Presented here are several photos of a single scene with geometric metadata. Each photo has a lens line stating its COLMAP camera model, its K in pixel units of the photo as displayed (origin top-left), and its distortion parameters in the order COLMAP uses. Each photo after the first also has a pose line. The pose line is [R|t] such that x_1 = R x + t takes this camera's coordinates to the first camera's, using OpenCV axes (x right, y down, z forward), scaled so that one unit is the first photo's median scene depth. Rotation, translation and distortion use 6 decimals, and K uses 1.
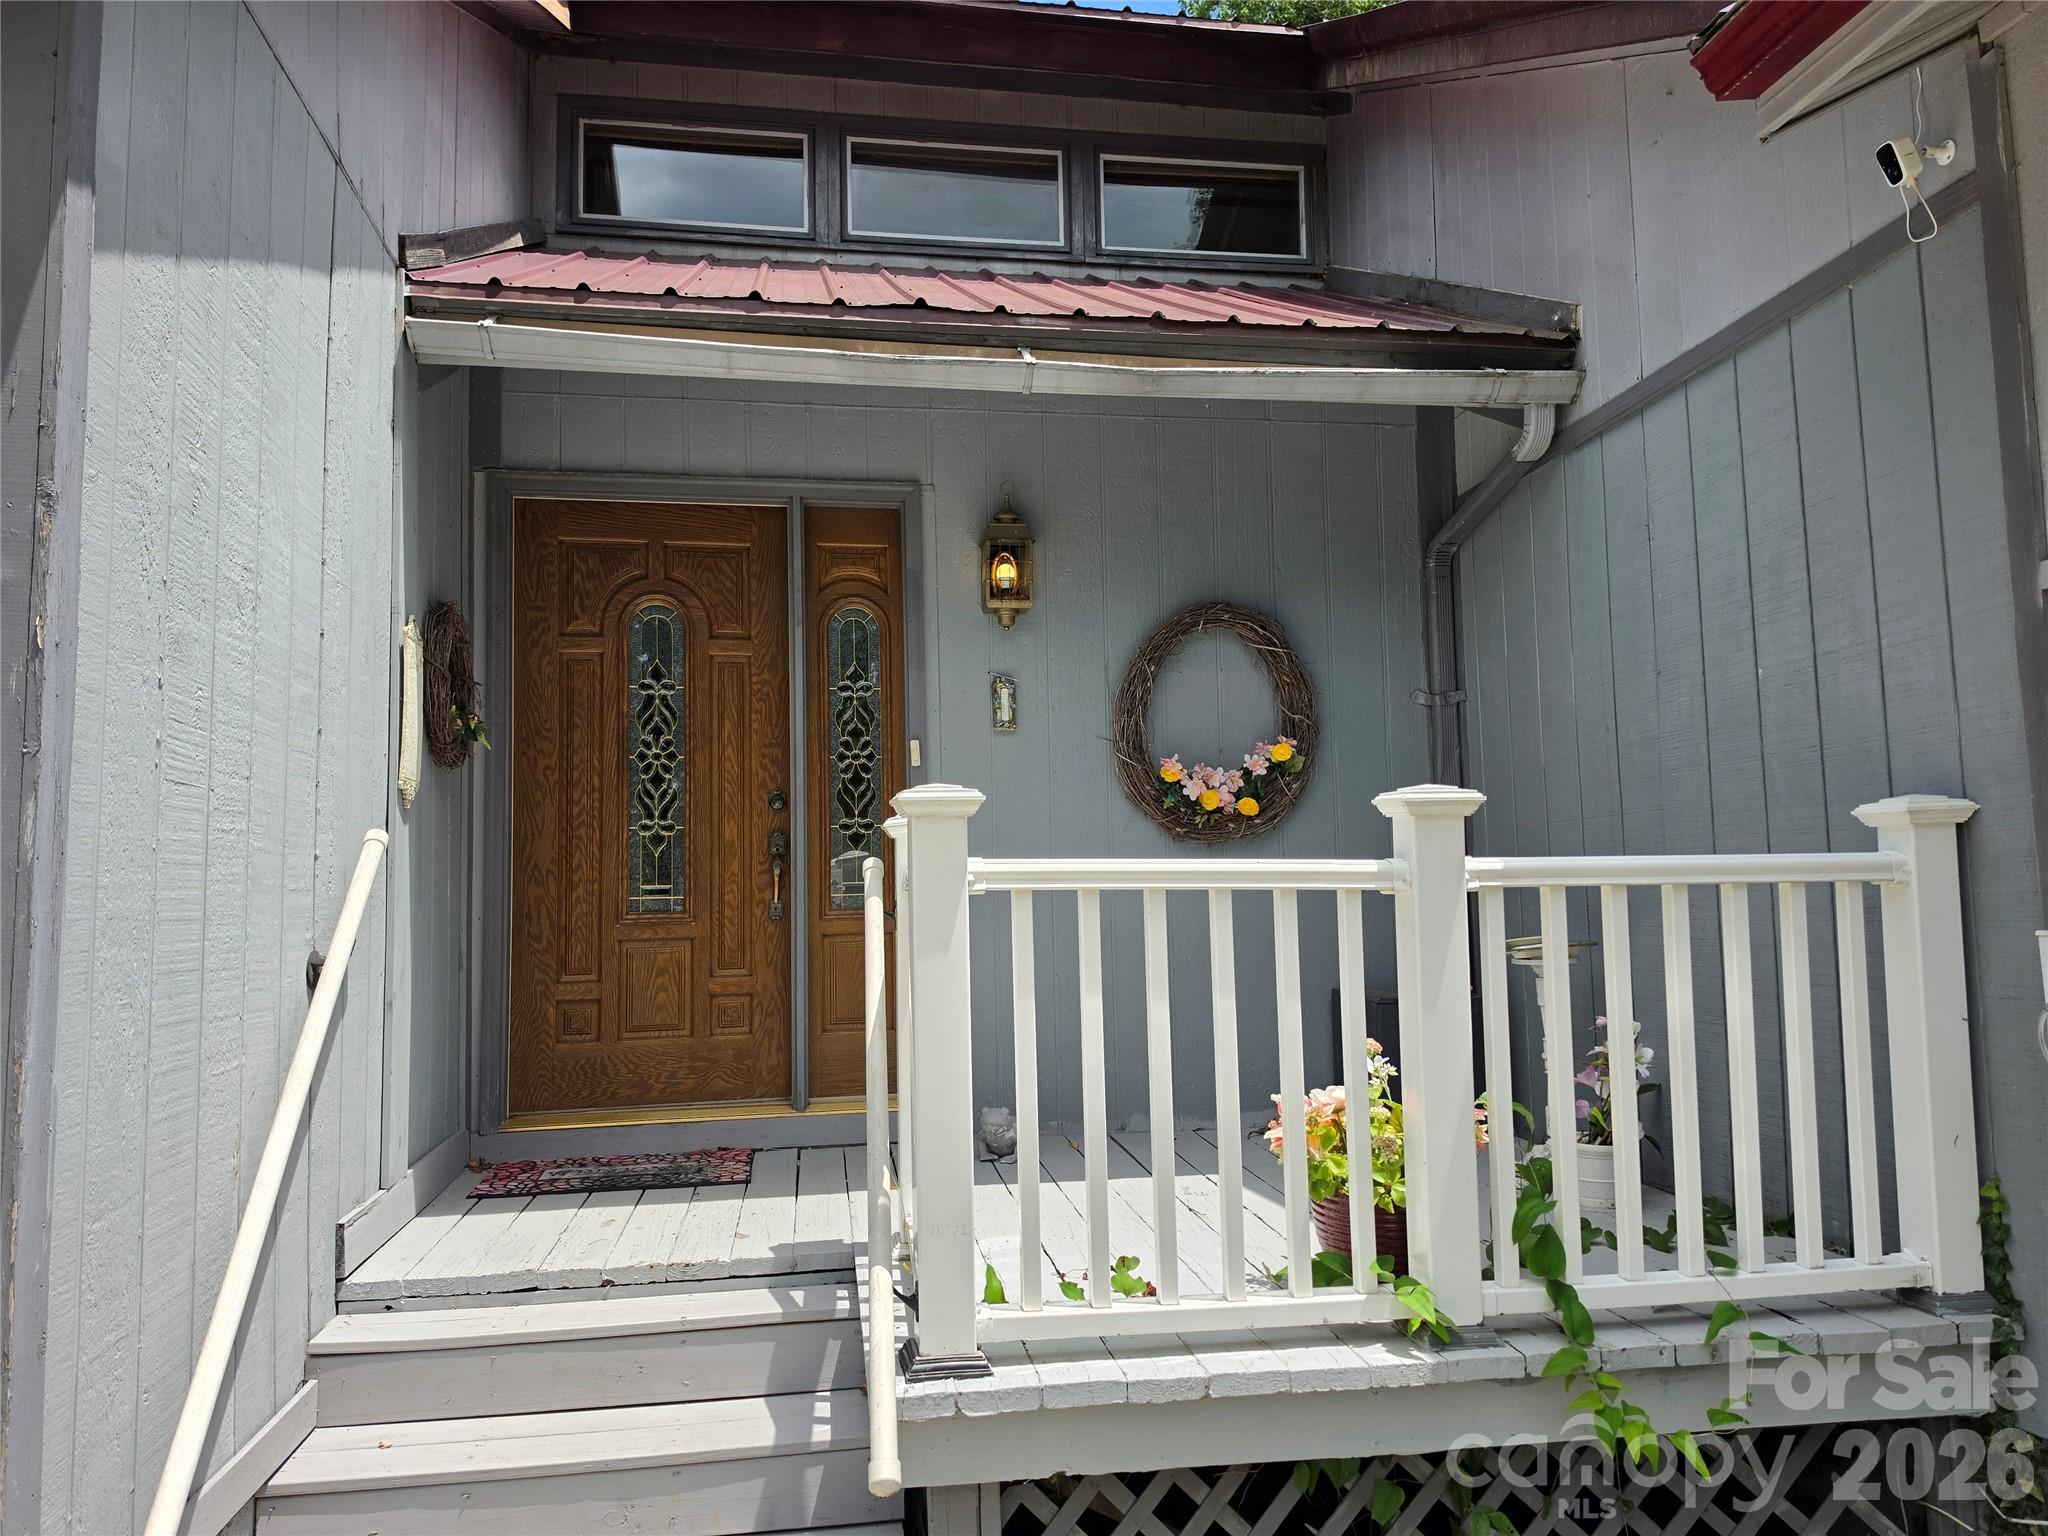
lens RADIAL K [[1418.2, 0, 1024.0], [0, 1418.2, 768.0], [0, 0, 1]] dist [0.008513, 0.000770]
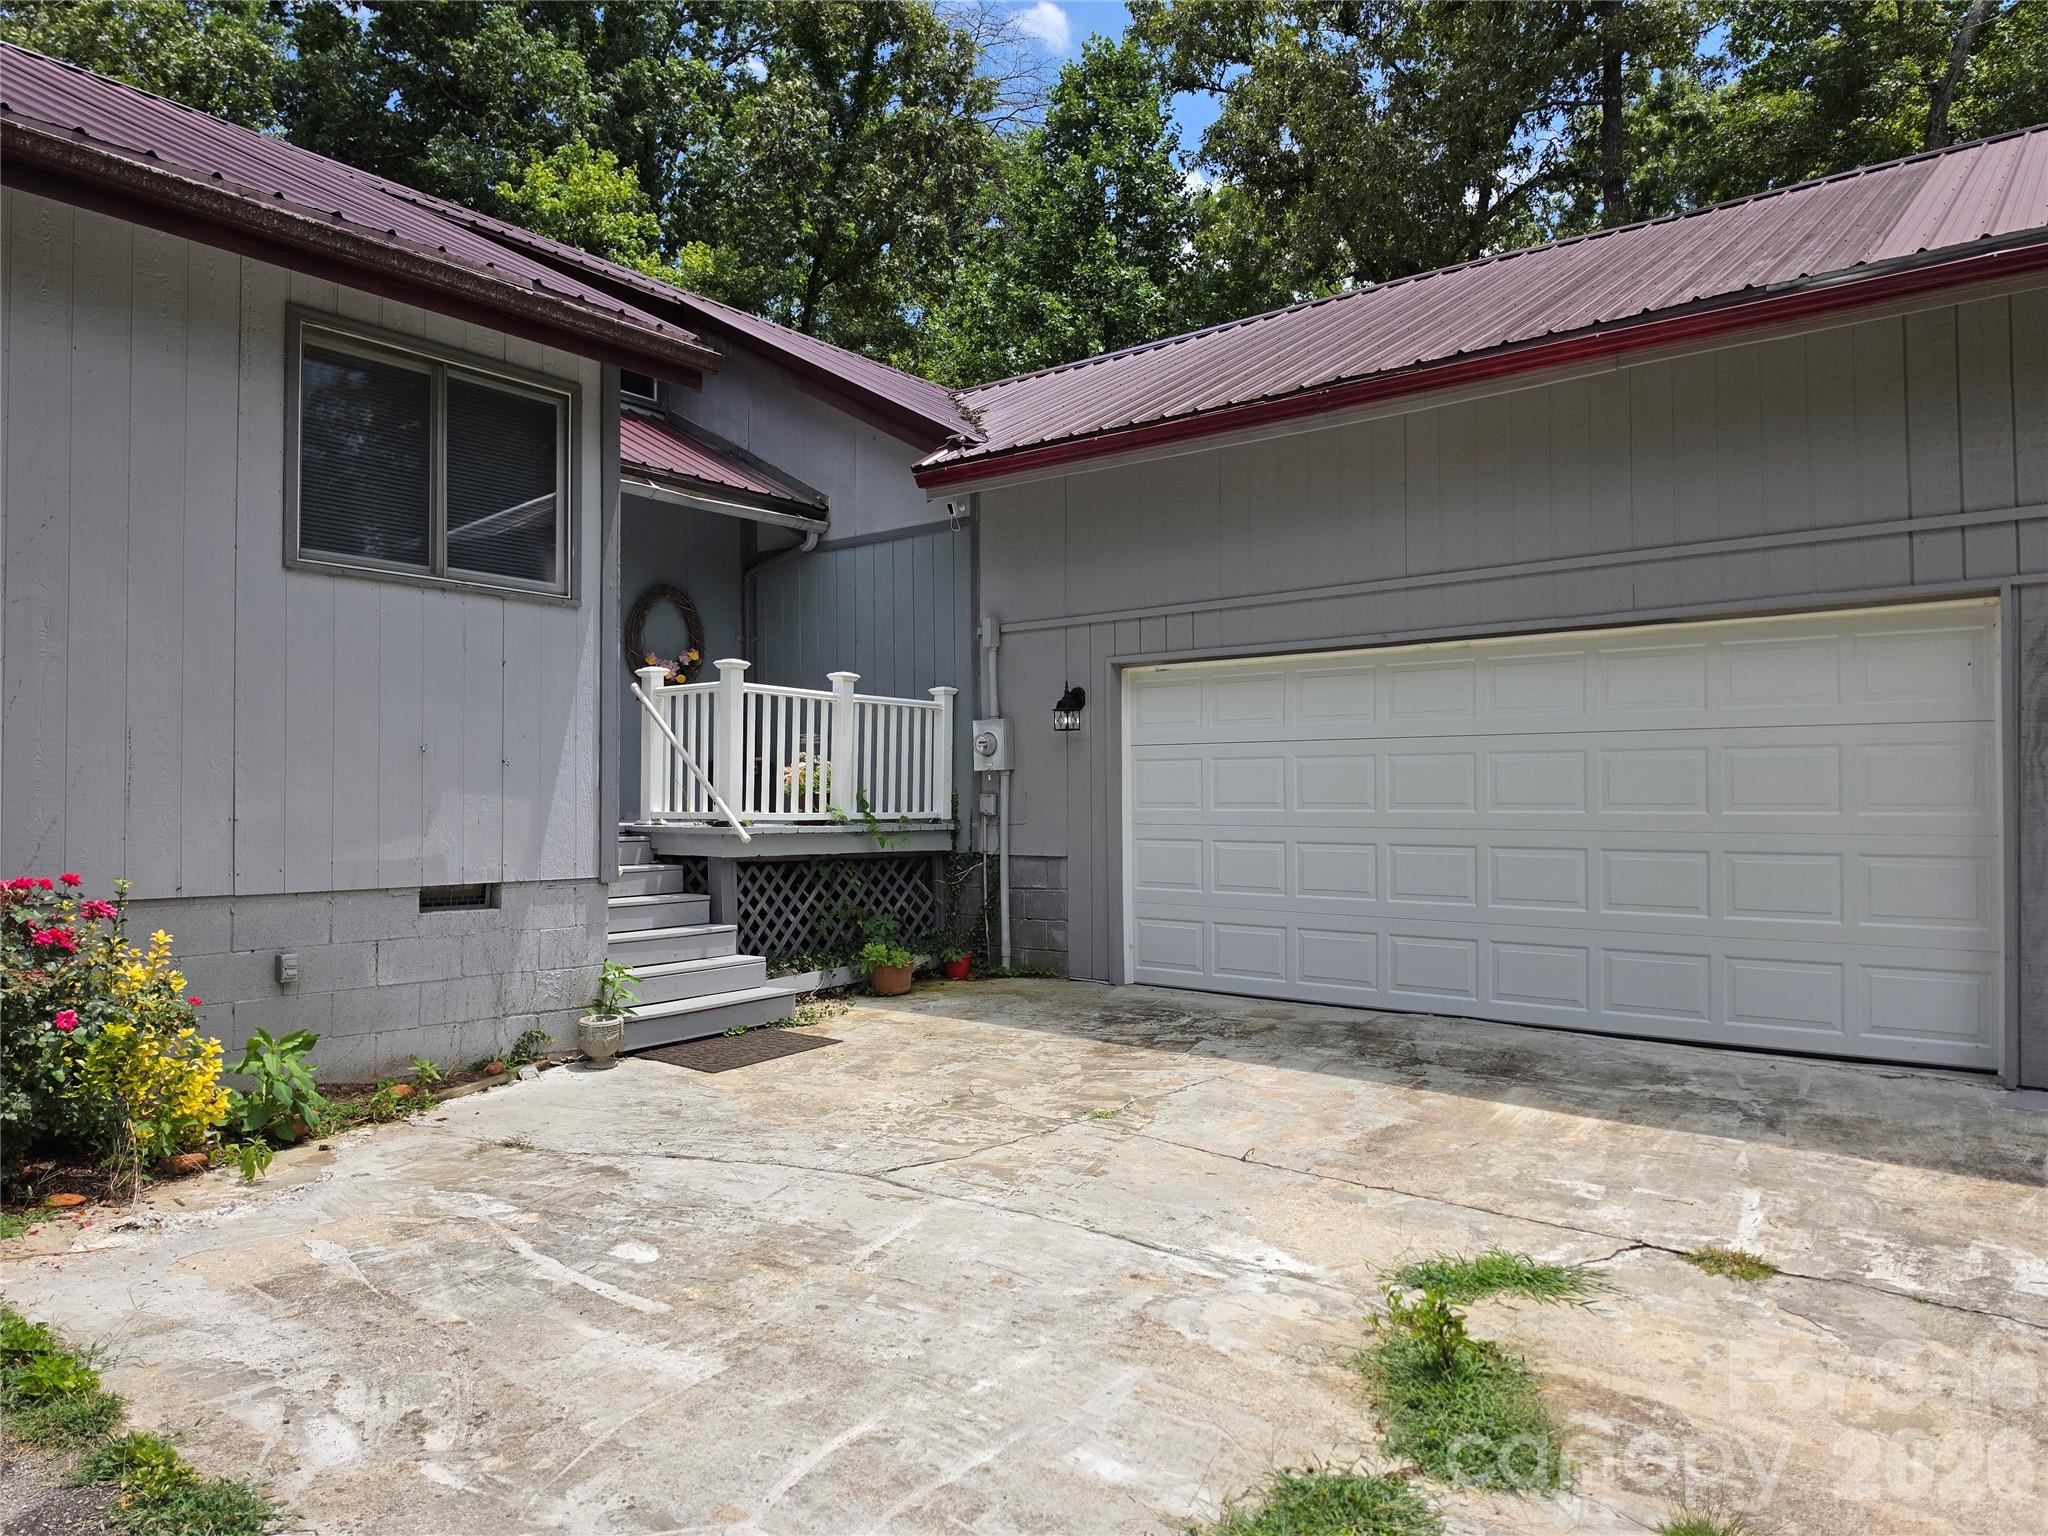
lens RADIAL K [[1364.4, 0, 1020.1], [0, 1364.4, 794.7], [0, 0, 1]] dist [0.007874, 0.000661]
pose [[0.720118, 0.024049, 0.693435, -1.242301], [-0.076420, 0.996068, 0.044815, 0.093907], [-0.689631, -0.085264, 0.719124, -1.254465]]
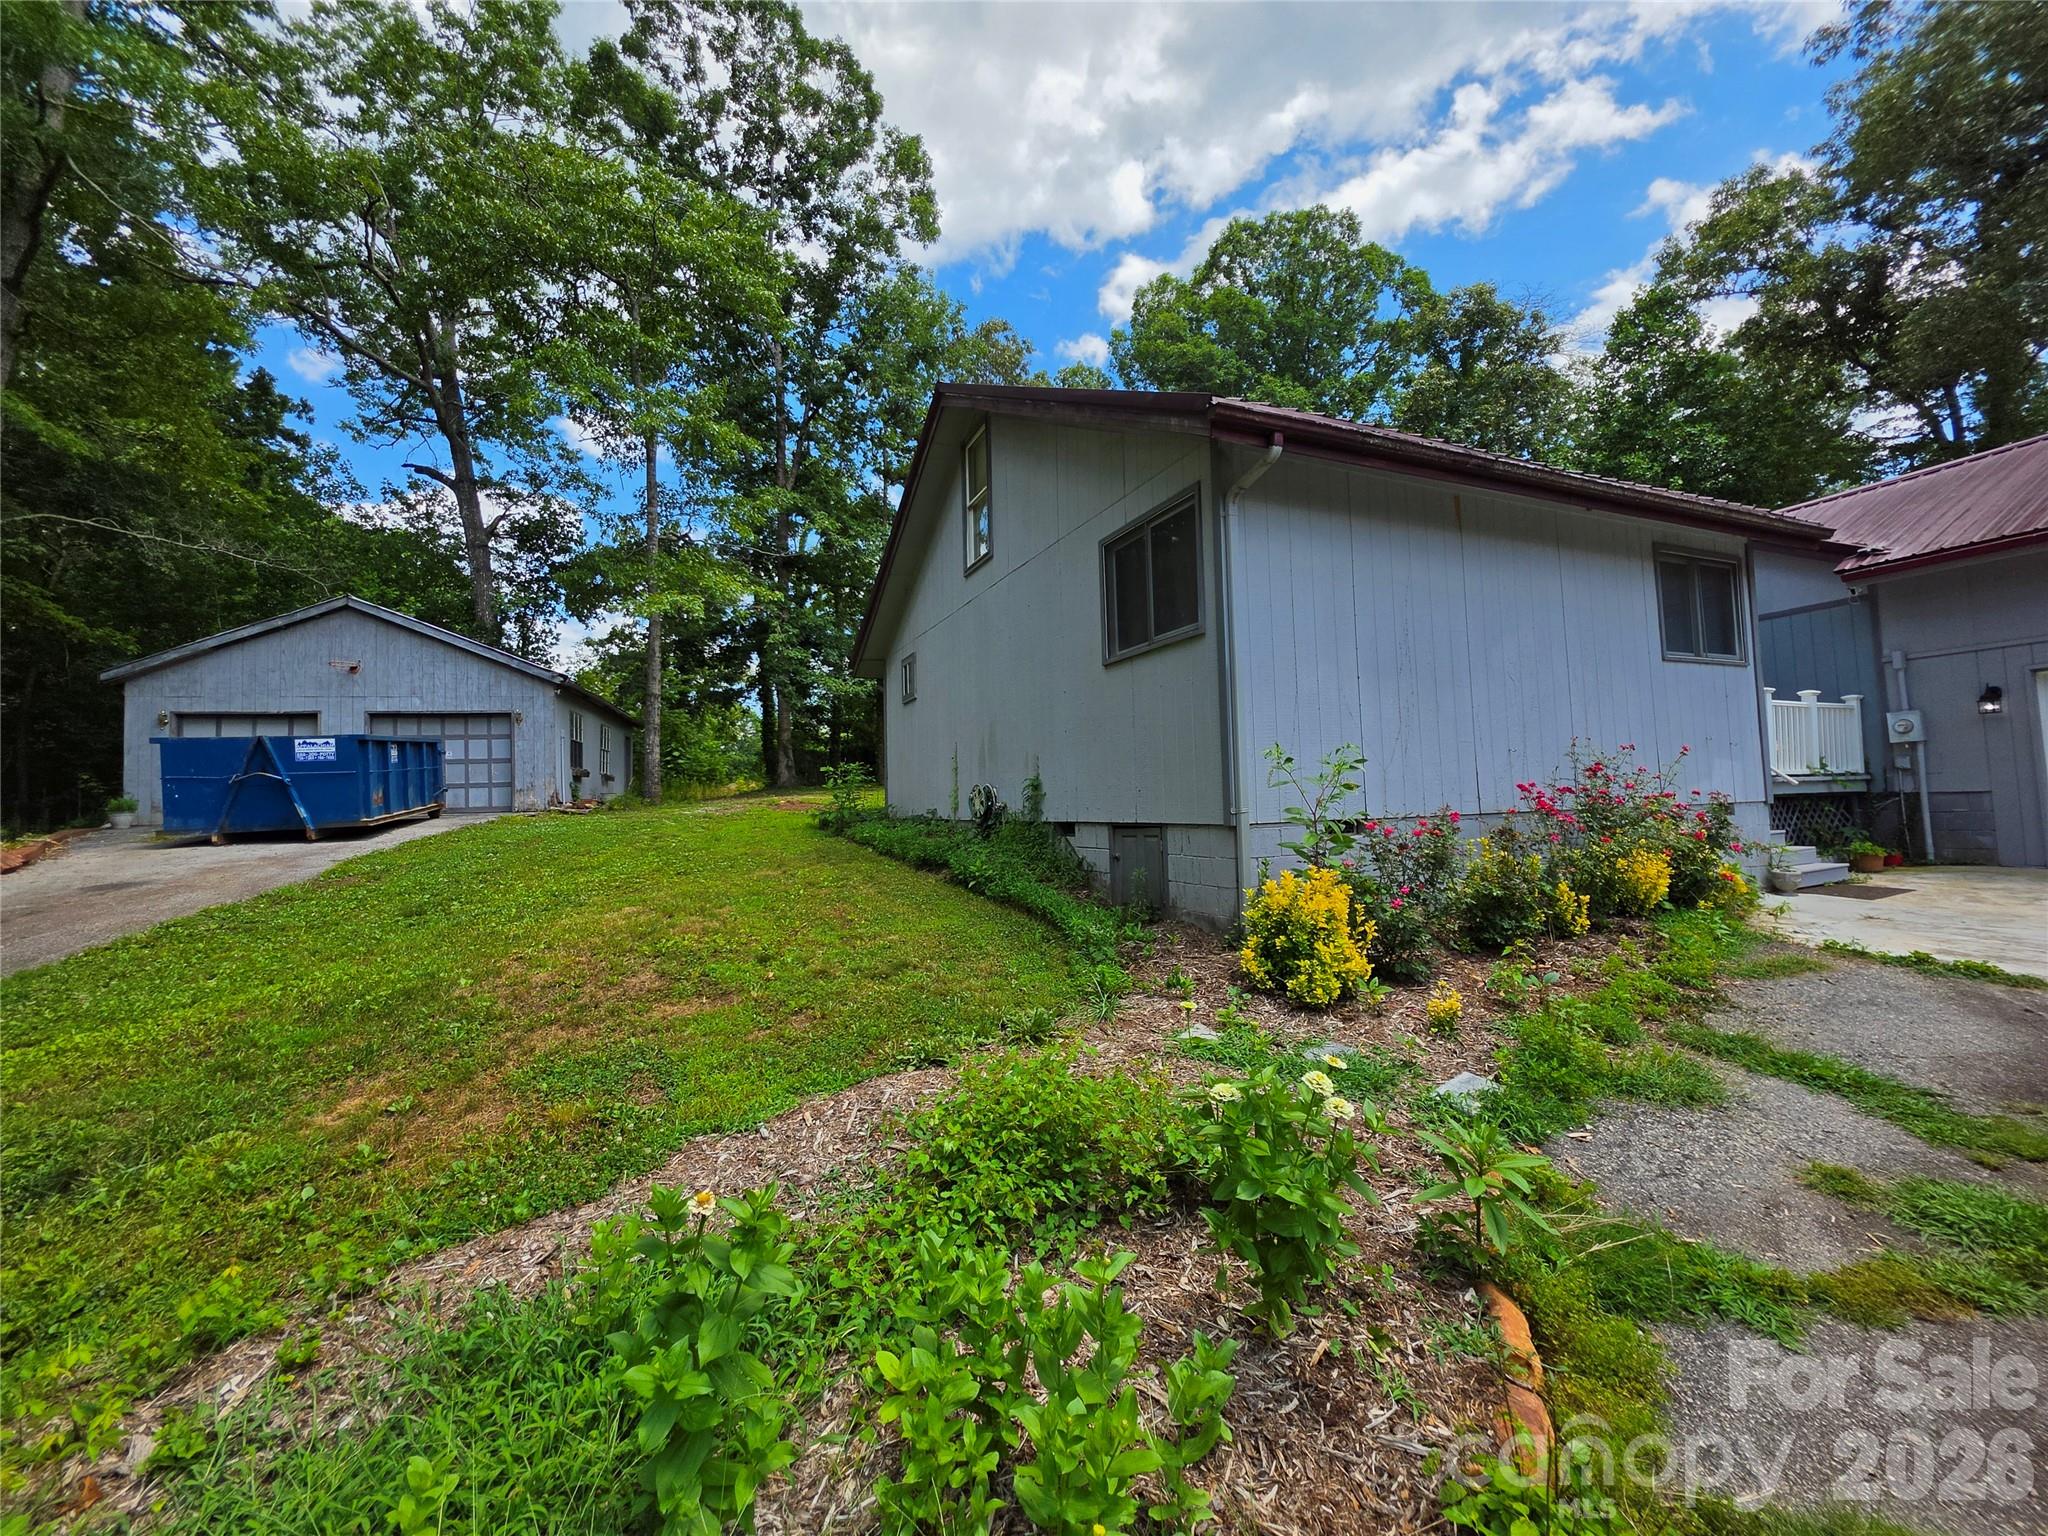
lens RADIAL K [[821.5, 0, 1020.4], [0, 821.5, 752.0], [0, 0, 1]] dist [-0.002362, 0.002320]
pose [[0.957769, 0.006270, 0.287469, -2.919932], [-0.010315, 0.999868, 0.012560, 0.196111], [-0.287352, -0.014995, 0.957708, -1.049553]]
